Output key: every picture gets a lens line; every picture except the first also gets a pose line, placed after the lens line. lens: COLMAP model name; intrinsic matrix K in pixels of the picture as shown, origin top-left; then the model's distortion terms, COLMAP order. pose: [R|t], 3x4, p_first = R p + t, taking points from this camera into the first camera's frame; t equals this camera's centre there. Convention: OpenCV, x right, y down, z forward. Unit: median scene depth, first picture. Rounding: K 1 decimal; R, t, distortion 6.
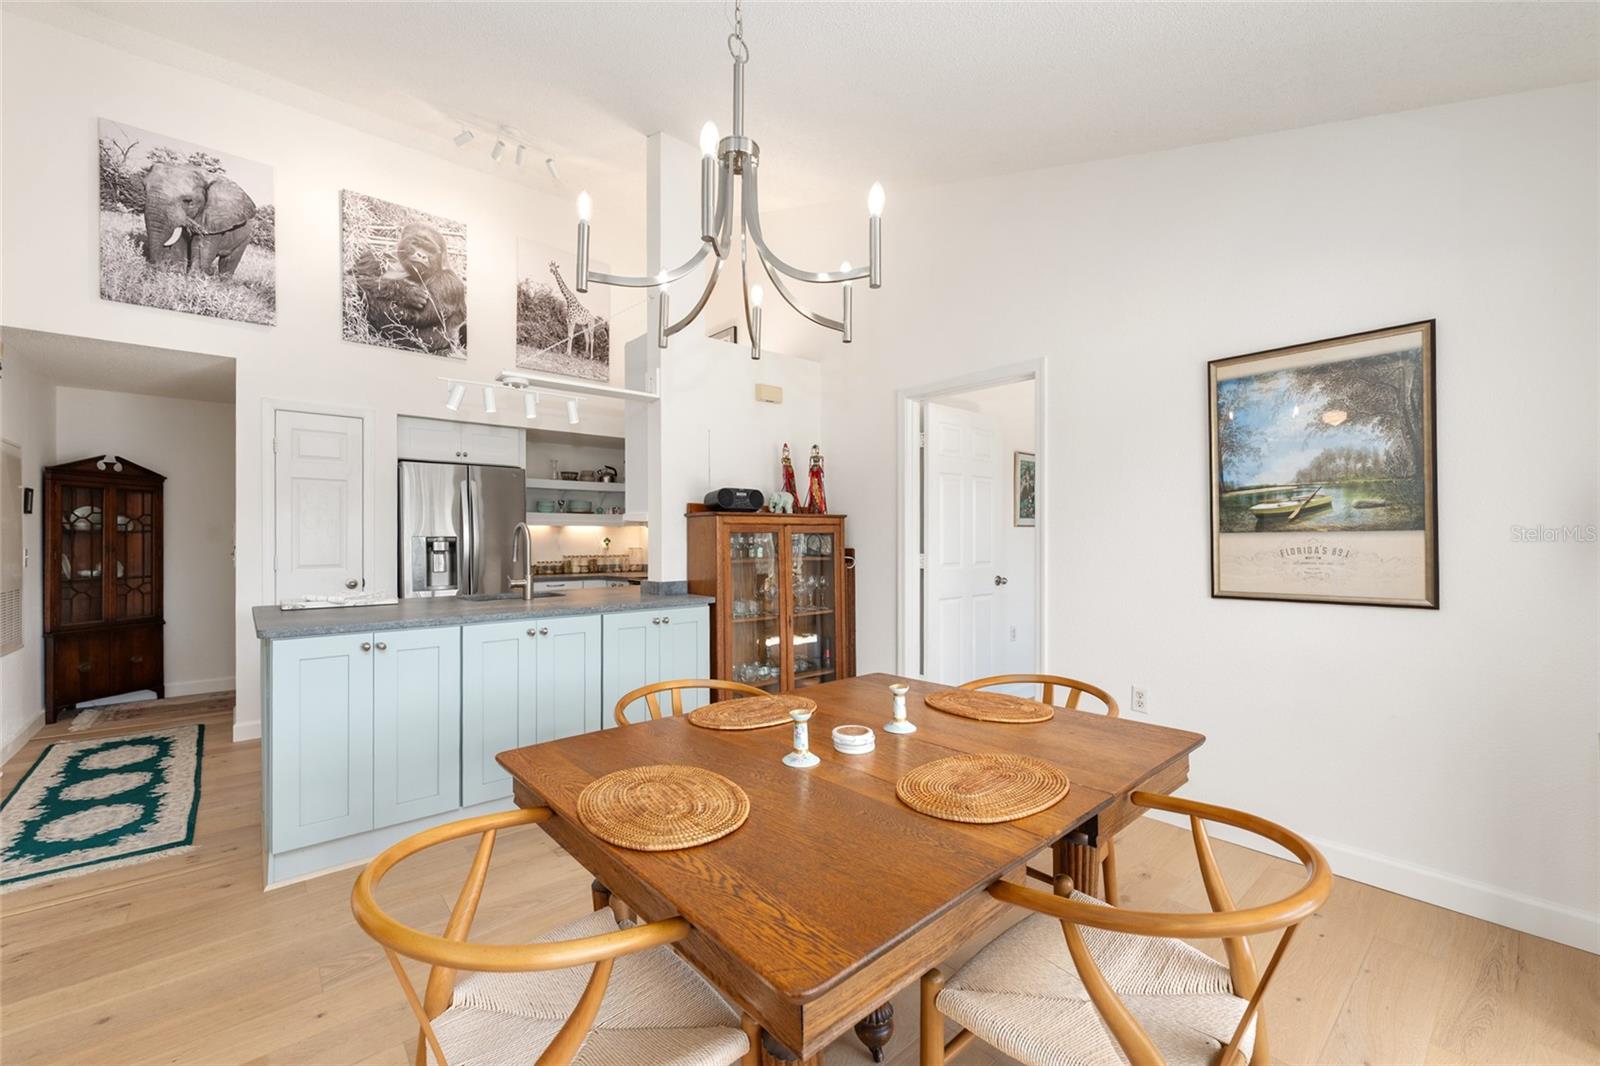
lens RADIAL K [[640.4, 0, 792.9], [0, 640.4, 536.4], [0, 0, 1]] dist [0.005020, -0.001872]
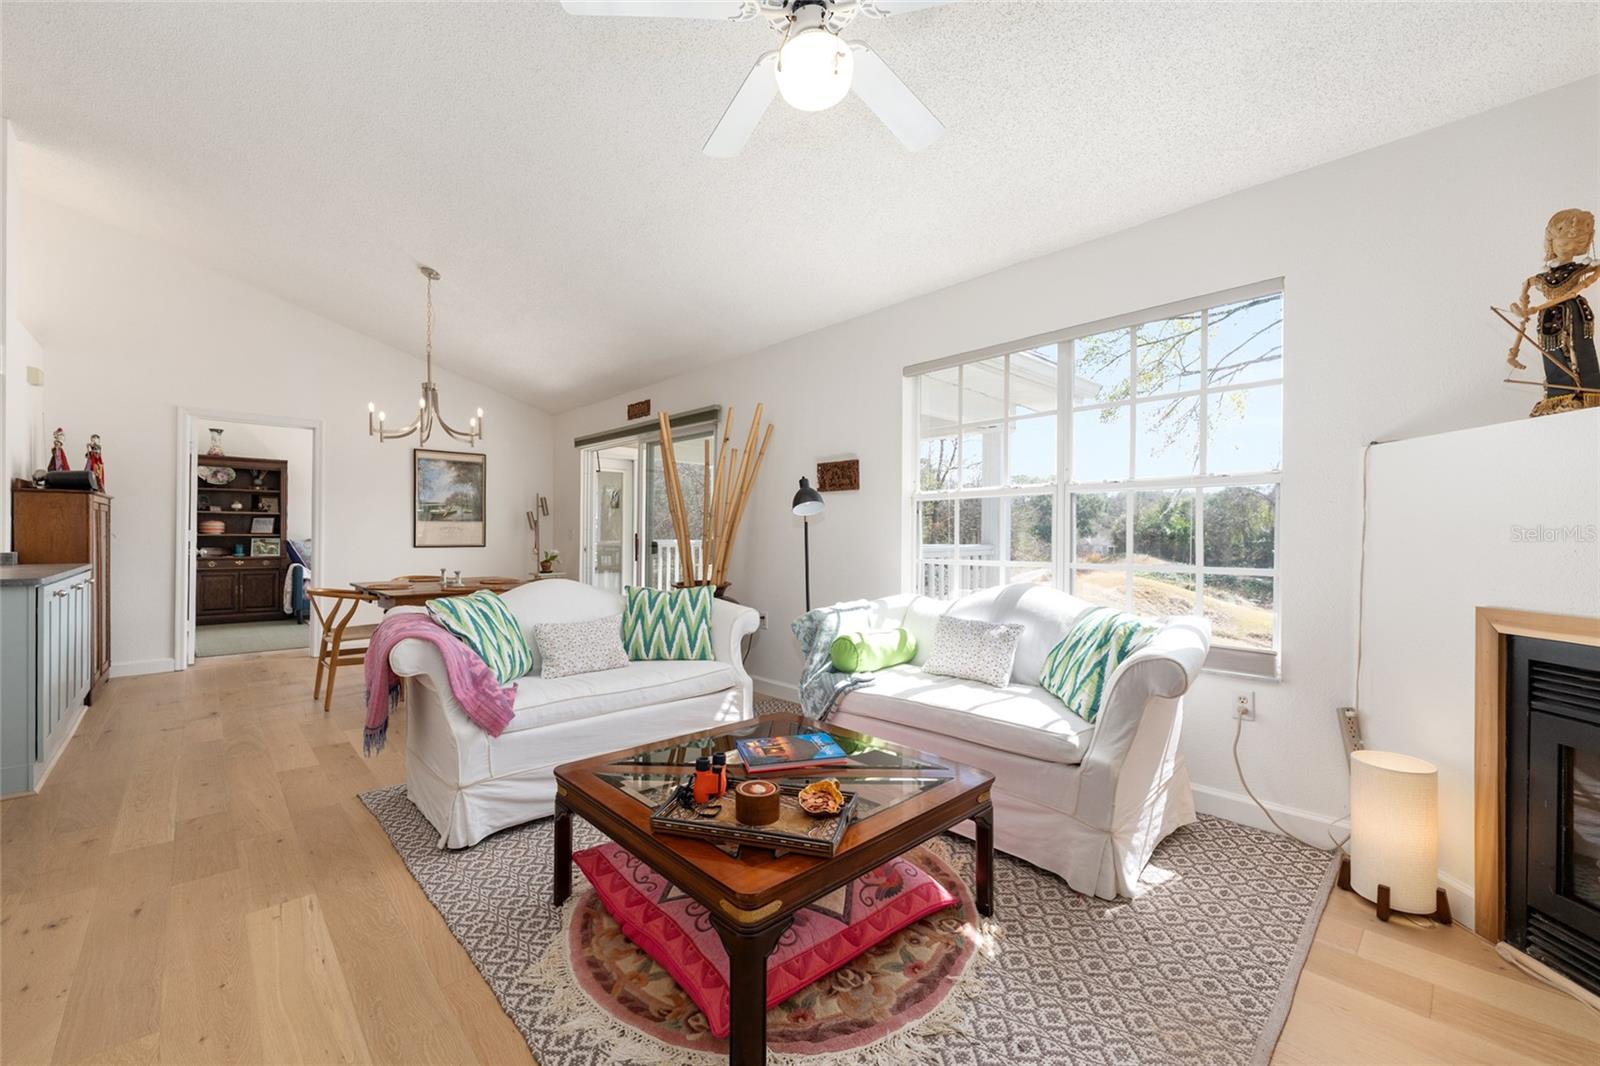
lens RADIAL K [[640.4, 0, 802.6], [0, 640.4, 540.0], [0, 0, 1]] dist [0.005020, -0.001872]
pose [[-0.044633, -0.001611, 0.999002, -1.182036], [-0.009071, 0.999958, 0.001208, 0.034161], [-0.998962, -0.009008, -0.044645, -0.225987]]
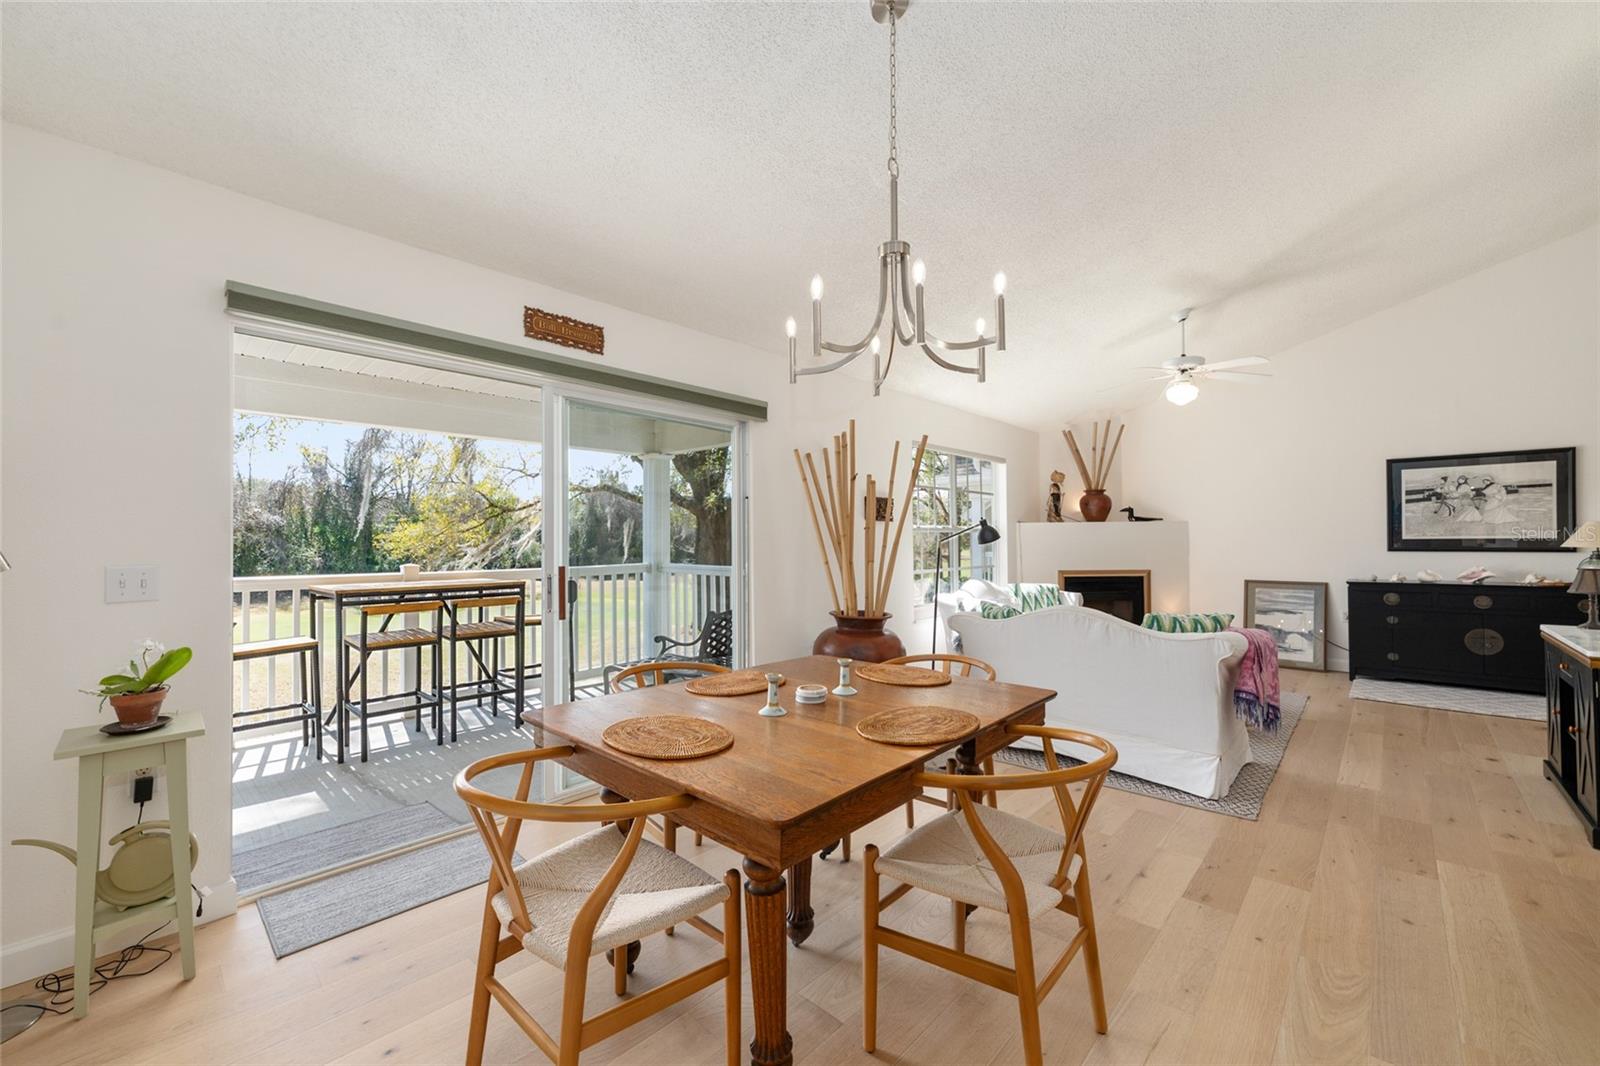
lens RADIAL K [[640.4, 0, 793.1], [0, 640.4, 526.9], [0, 0, 1]] dist [0.005020, -0.001872]
pose [[-0.993654, 0.008925, -0.112127, 0.101622], [0.012340, 0.999480, -0.029796, 0.003040], [0.111803, -0.030991, -0.993247, 0.866304]]
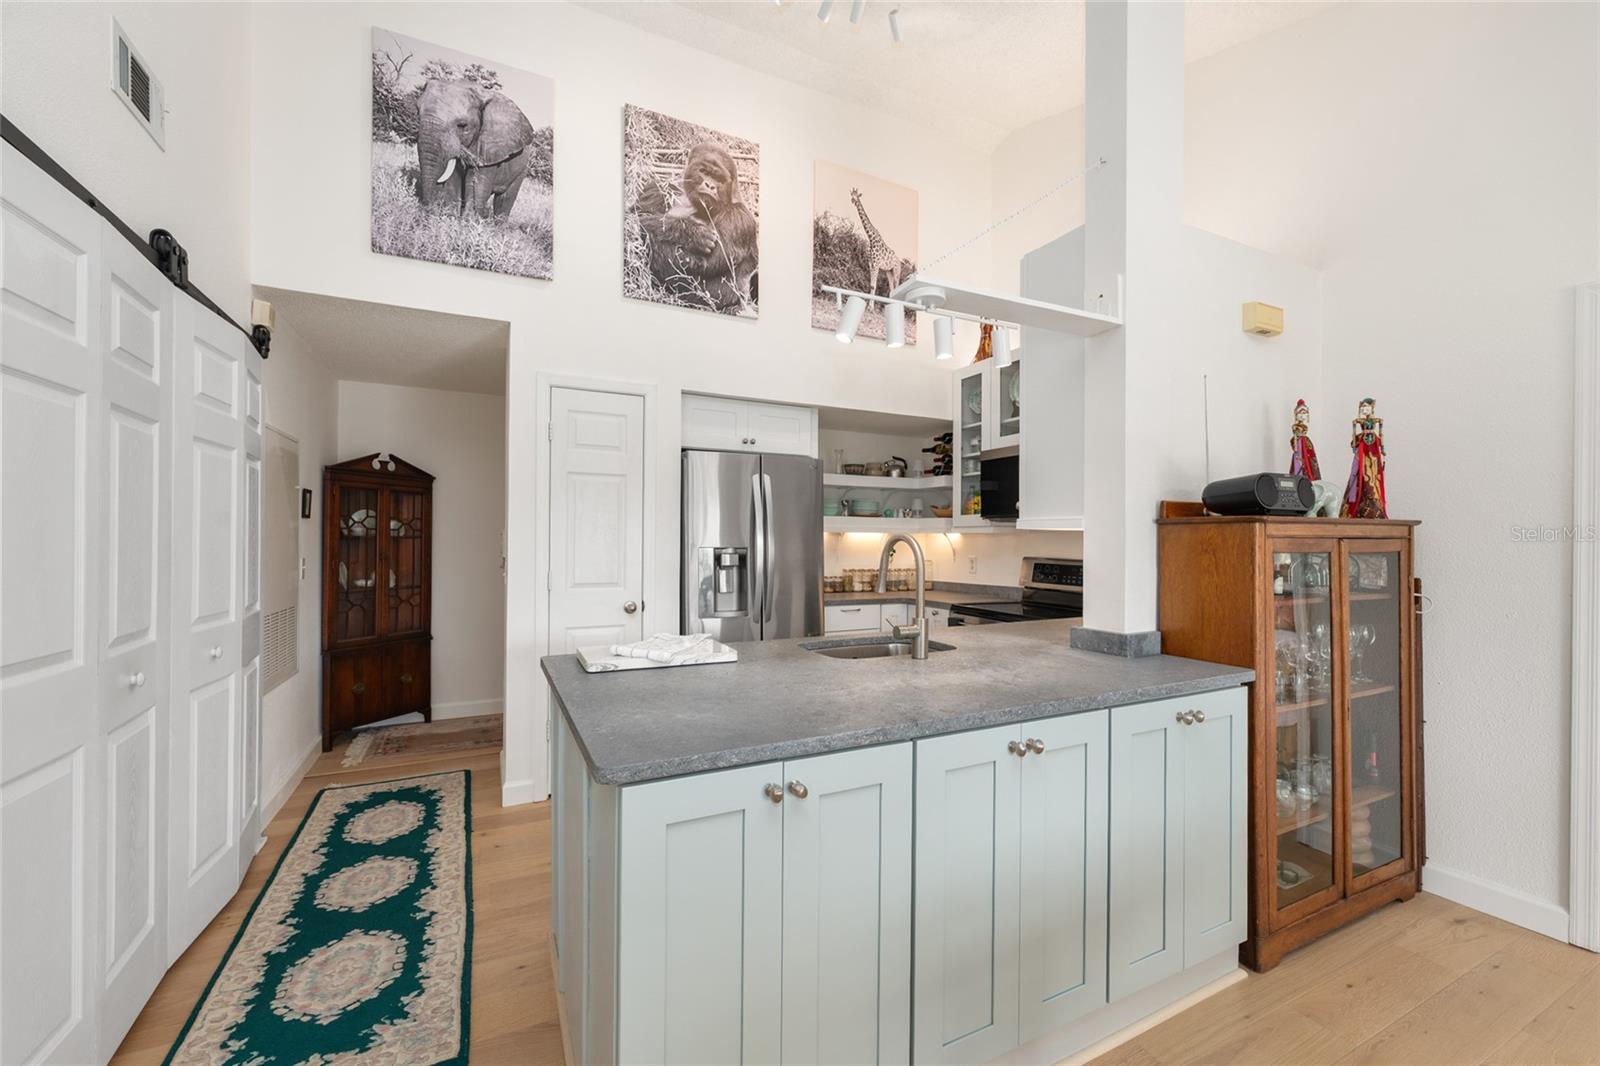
lens RADIAL K [[640.4, 0, 800.5], [0, 640.4, 534.7], [0, 0, 1]] dist [0.005020, -0.001872]
pose [[0.968394, 0.006686, -0.249334, -0.313564], [-0.007952, 0.999960, -0.004071, -0.014506], [0.249297, 0.005925, 0.968409, 0.315922]]
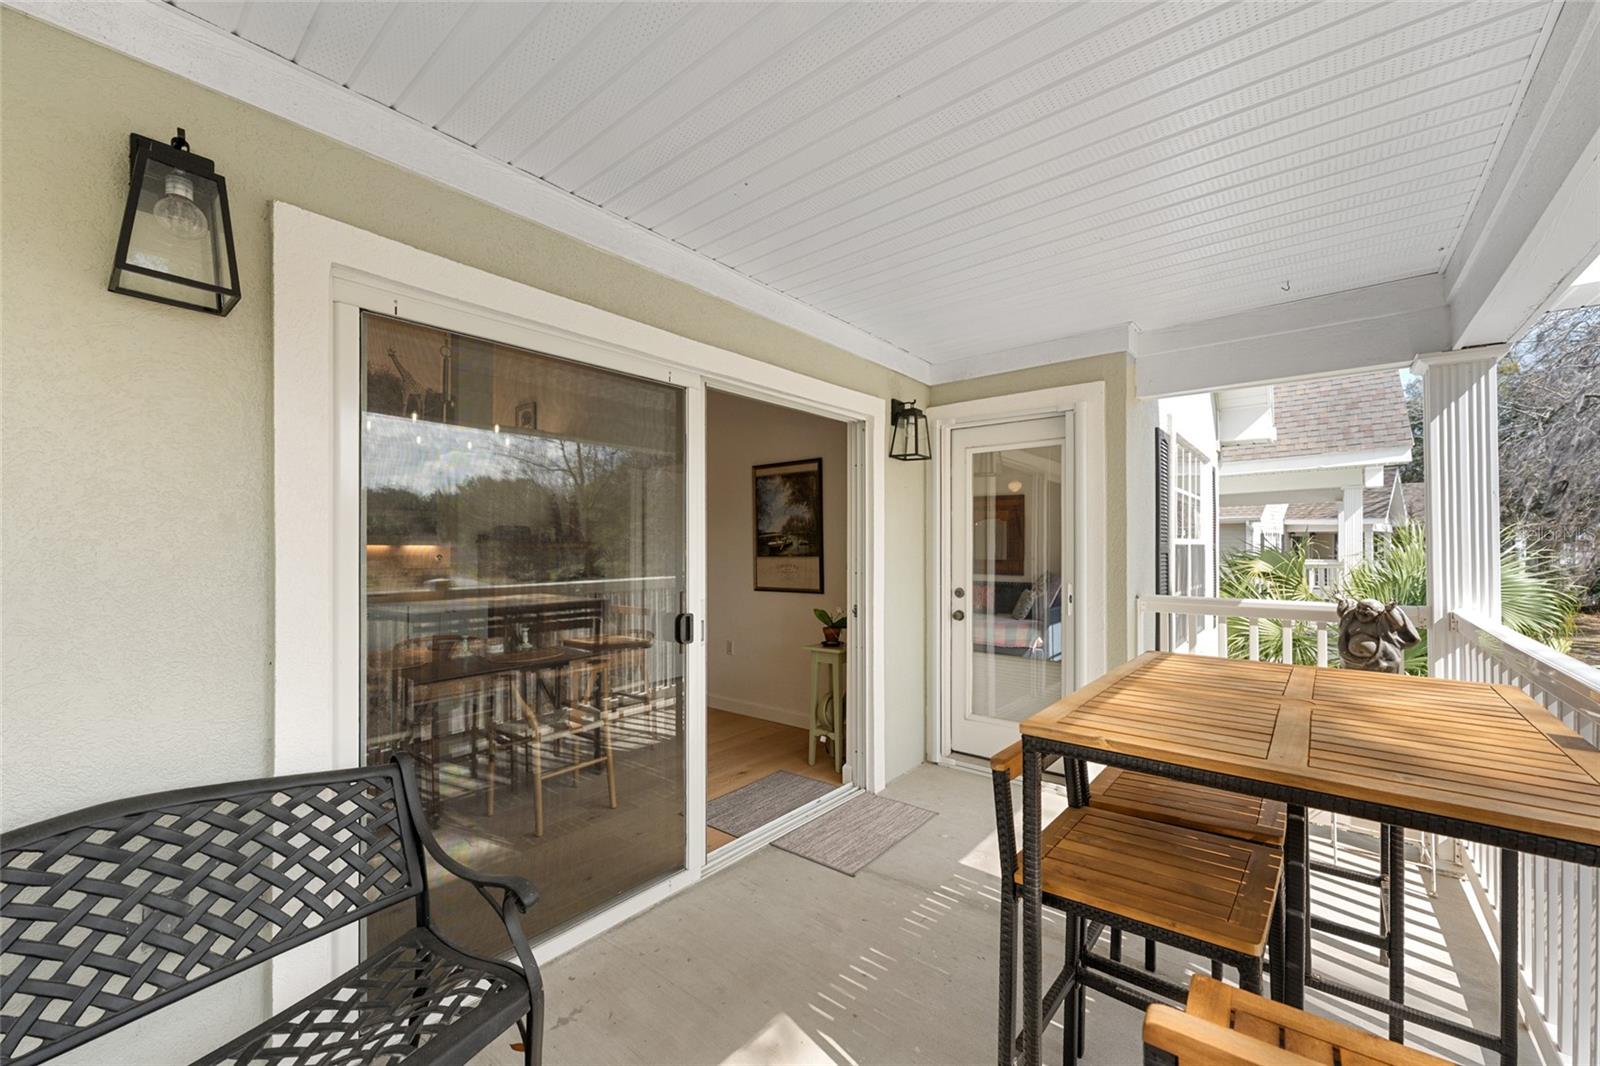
lens RADIAL K [[640.4, 0, 789.5], [0, 640.4, 535.3], [0, 0, 1]] dist [0.005020, -0.001872]
pose [[0.986307, 0.000873, 0.164920, 0.287532], [0.001378, 0.999908, -0.013531, -0.027555], [-0.164916, 0.013573, 0.986214, -0.573396]]
